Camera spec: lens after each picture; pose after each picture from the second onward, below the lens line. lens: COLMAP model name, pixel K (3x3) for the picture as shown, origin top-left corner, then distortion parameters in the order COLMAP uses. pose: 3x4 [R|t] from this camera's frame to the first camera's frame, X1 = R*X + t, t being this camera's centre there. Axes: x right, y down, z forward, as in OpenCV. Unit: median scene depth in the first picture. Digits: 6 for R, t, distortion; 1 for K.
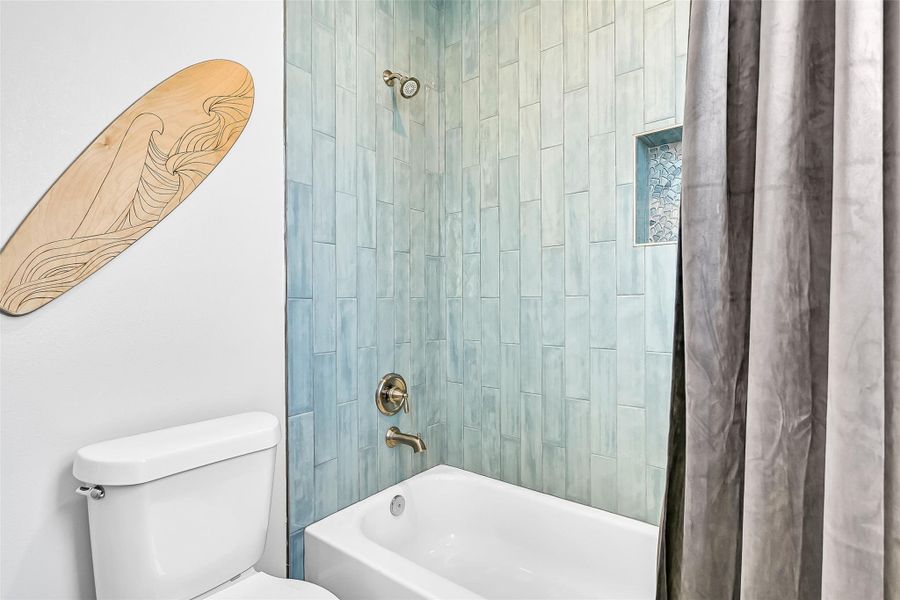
lens RADIAL K [[414.2, 0, 455.1], [0, 414.2, 300.3], [0, 0, 1]] dist [0.001844, 0.000012]
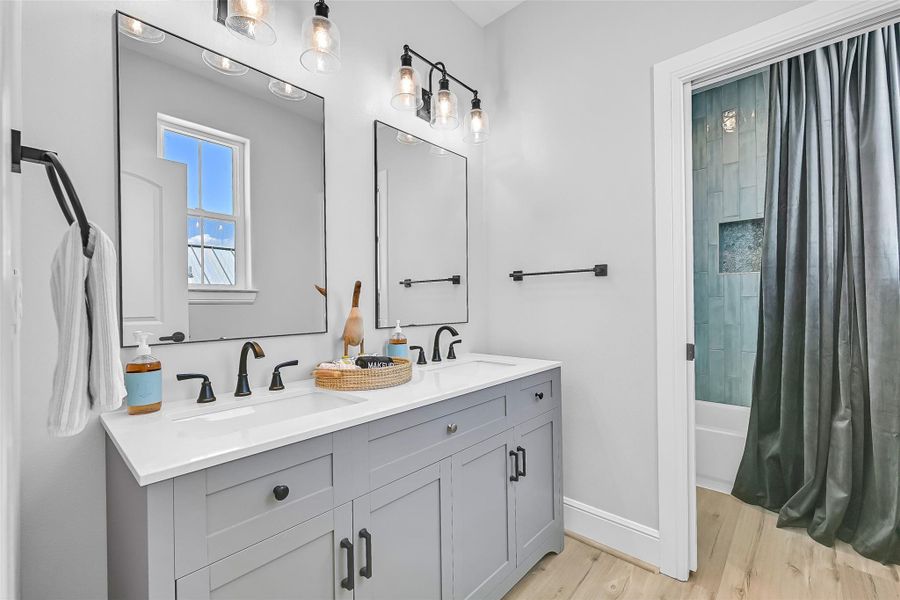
lens RADIAL K [[368.6, 0, 449.3], [0, 368.6, 302.5], [0, 0, 1]] dist [0.000720, 0.000130]
pose [[0.997207, -0.007366, -0.074318, -1.925184], [0.007743, 0.999959, 0.004783, -0.011871], [0.074280, -0.005345, 0.997223, -2.382761]]
